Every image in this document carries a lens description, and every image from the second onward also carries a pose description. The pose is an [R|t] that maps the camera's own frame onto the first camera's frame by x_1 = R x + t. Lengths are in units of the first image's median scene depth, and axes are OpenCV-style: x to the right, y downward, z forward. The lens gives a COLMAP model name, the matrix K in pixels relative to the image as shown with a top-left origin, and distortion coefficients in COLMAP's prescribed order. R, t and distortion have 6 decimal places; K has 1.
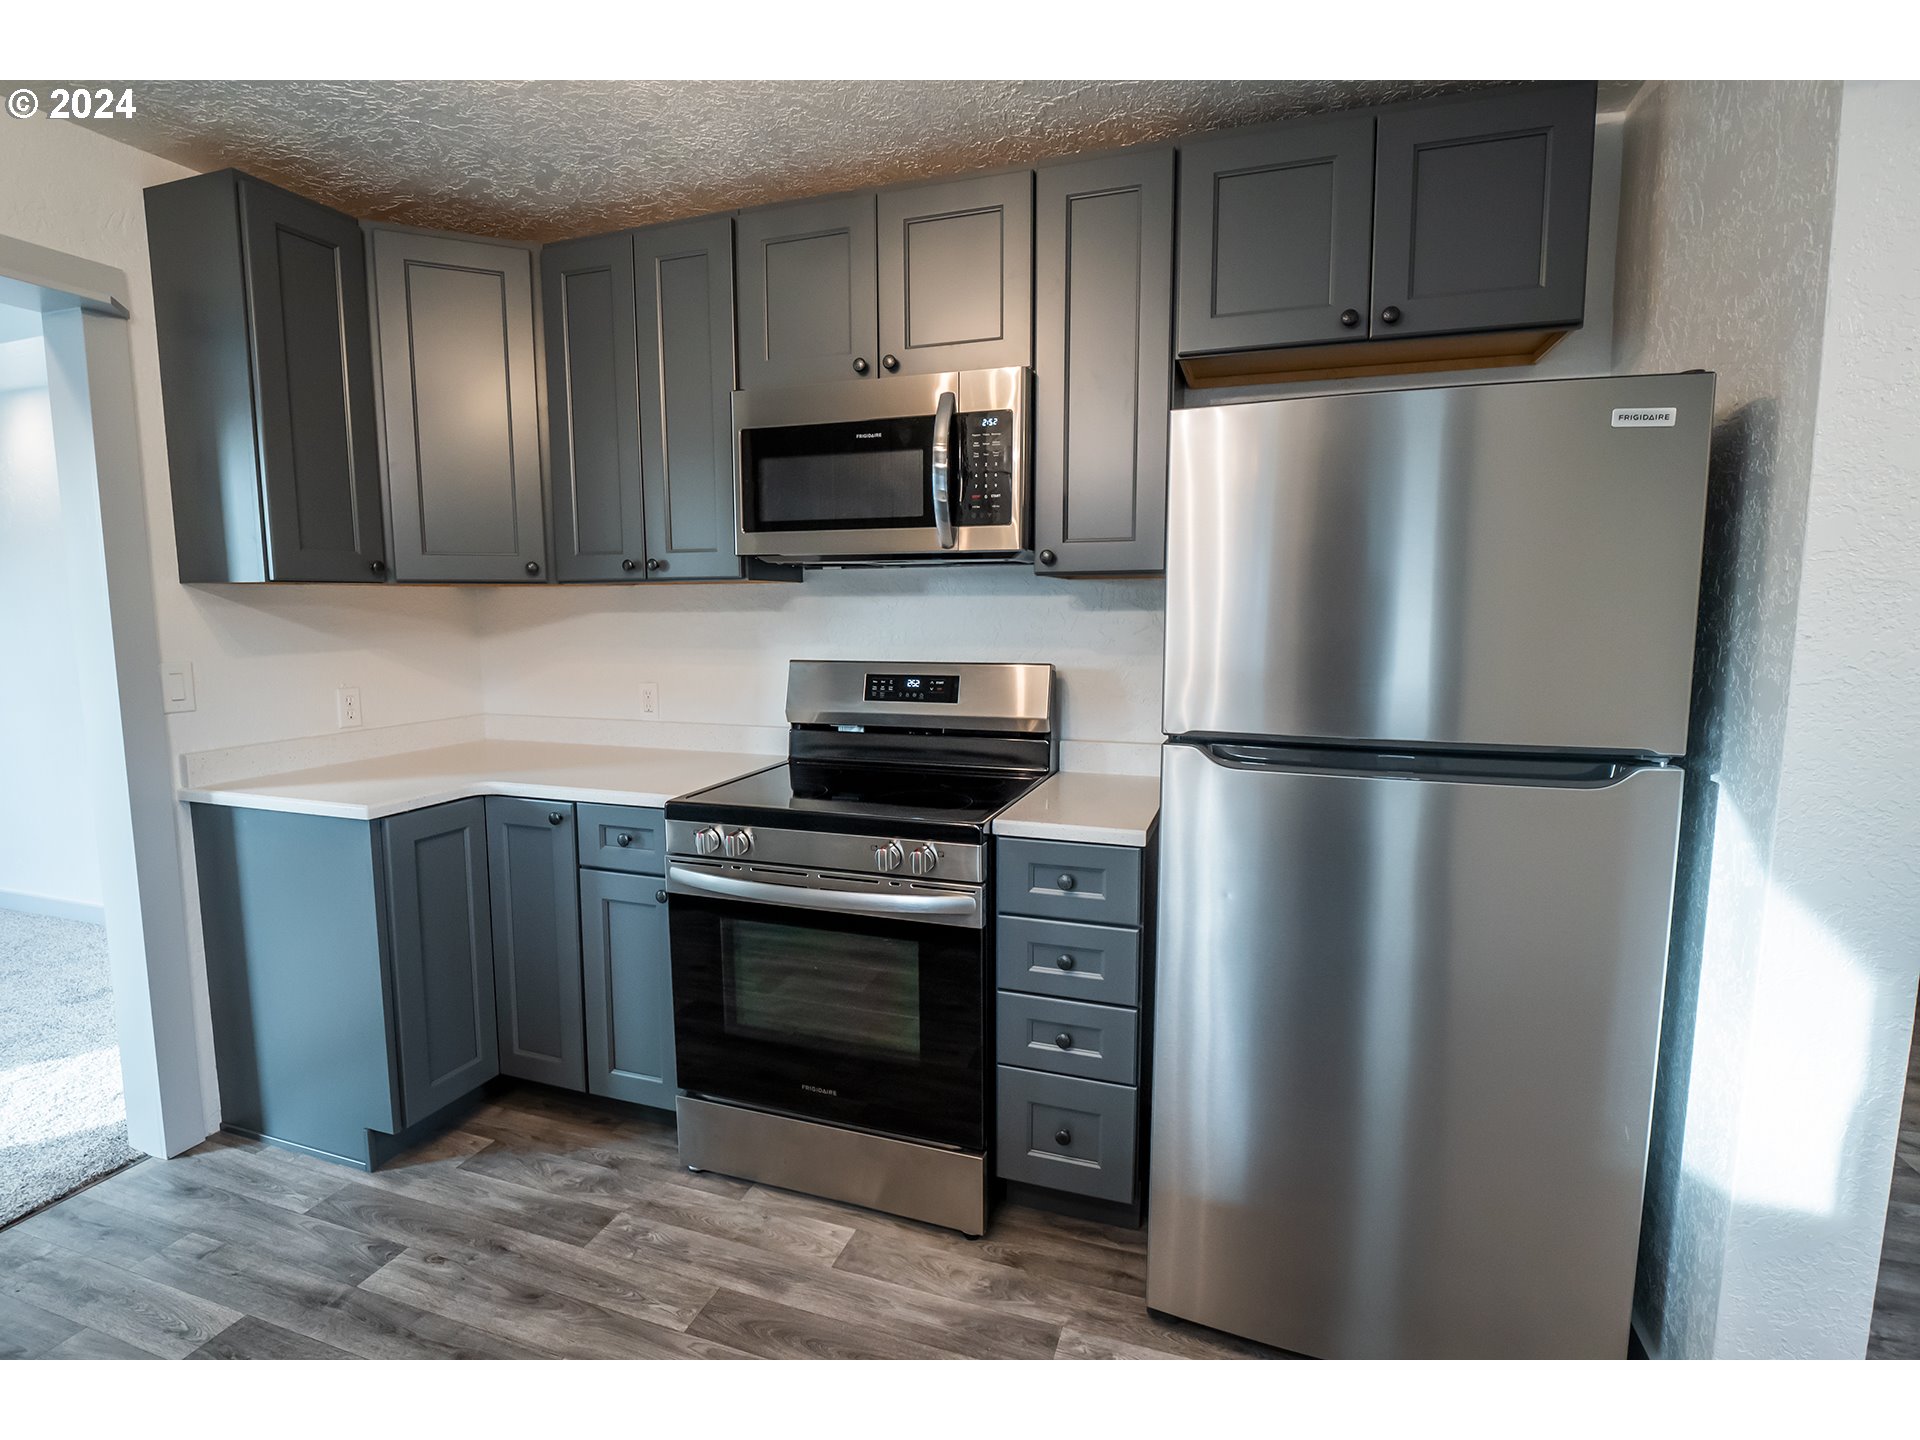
lens RADIAL K [[968.8, 0, 941.1], [0, 968.8, 717.6], [0, 0, 1]] dist [-0.001699, 0.000308]
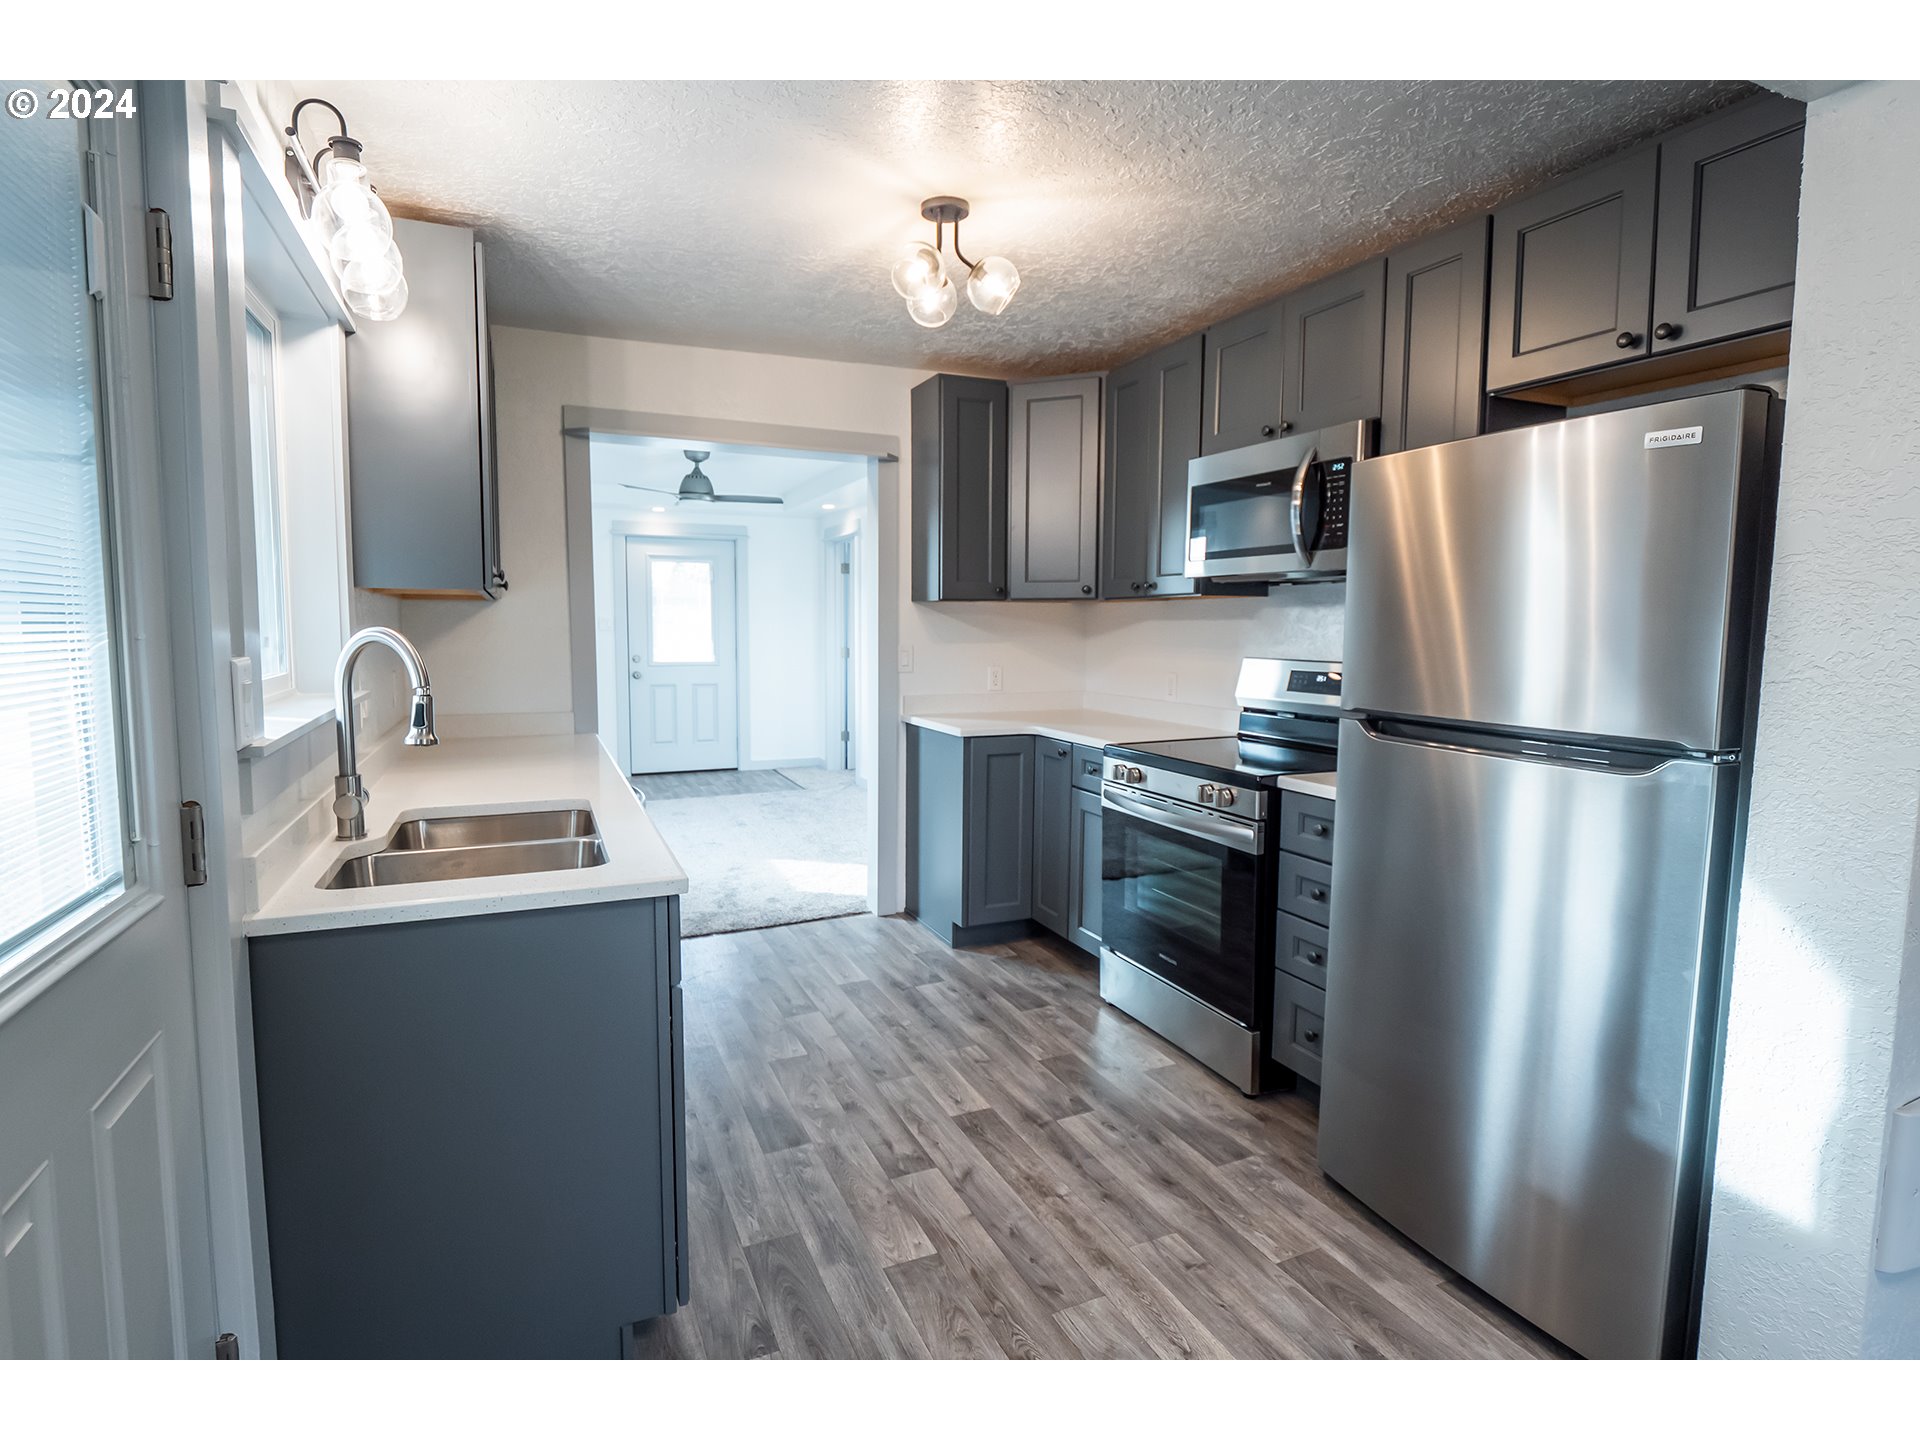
lens RADIAL K [[968.8, 0, 941.1], [0, 968.8, 717.6], [0, 0, 1]] dist [-0.001699, 0.000308]
pose [[0.686691, 0.076697, -0.722892, 0.581873], [-0.087640, 0.995900, 0.022411, 0.031482], [0.721647, 0.047965, 0.690597, -0.202043]]
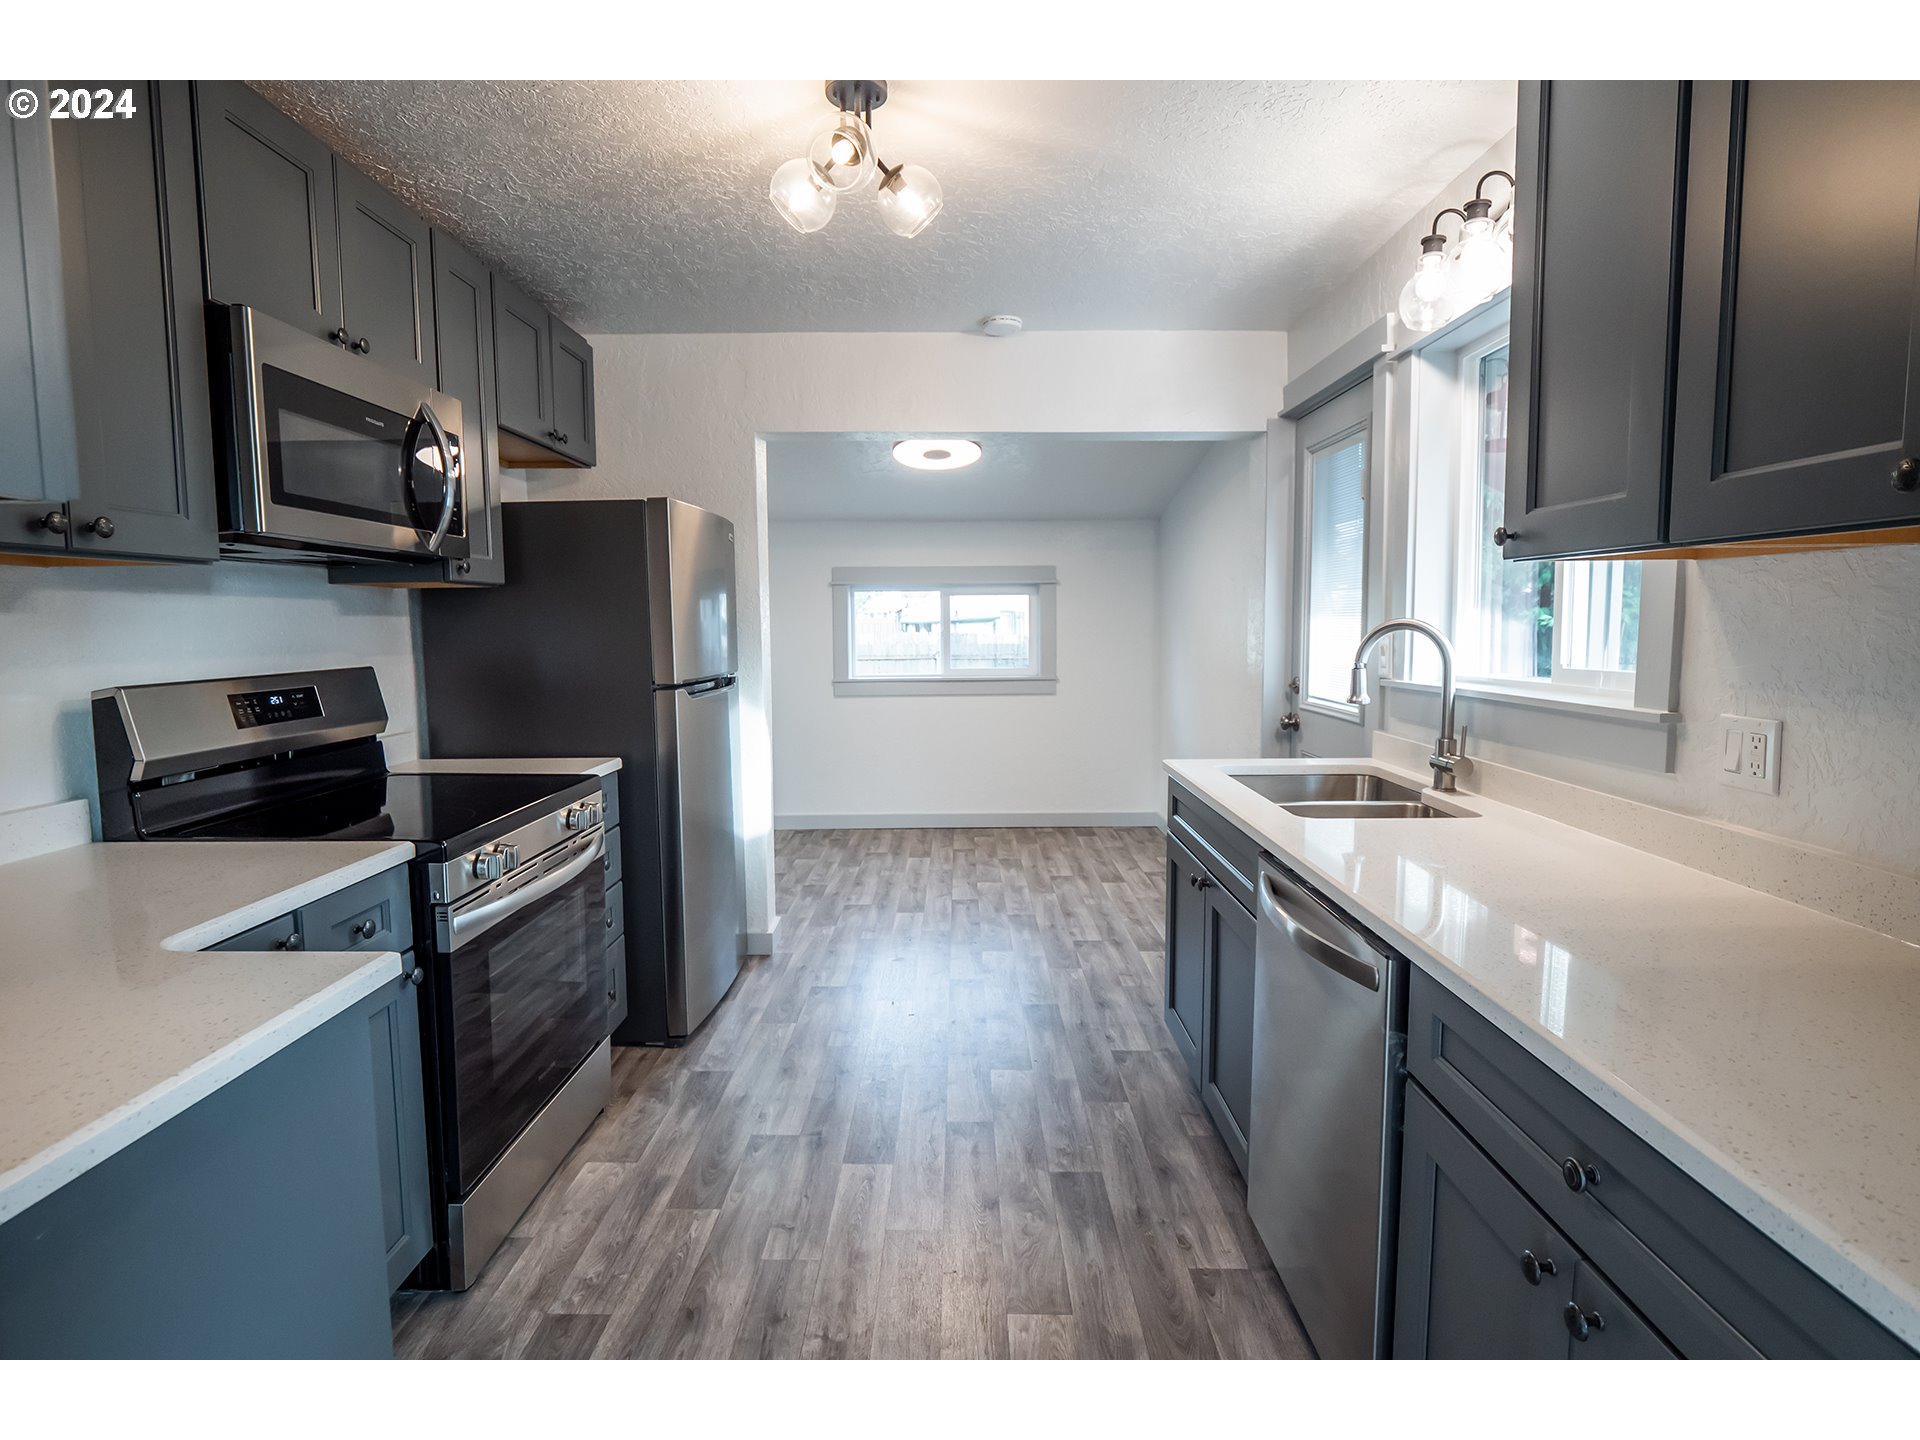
lens RADIAL K [[942.8, 0, 936.5], [0, 942.8, 713.2], [0, 0, 1]] dist [-0.015459, 0.000141]
pose [[-0.316633, -0.084443, 0.944782, -1.082709], [0.111999, 0.985734, 0.125639, -0.068641], [-0.941913, 0.145596, -0.302658, 0.783890]]
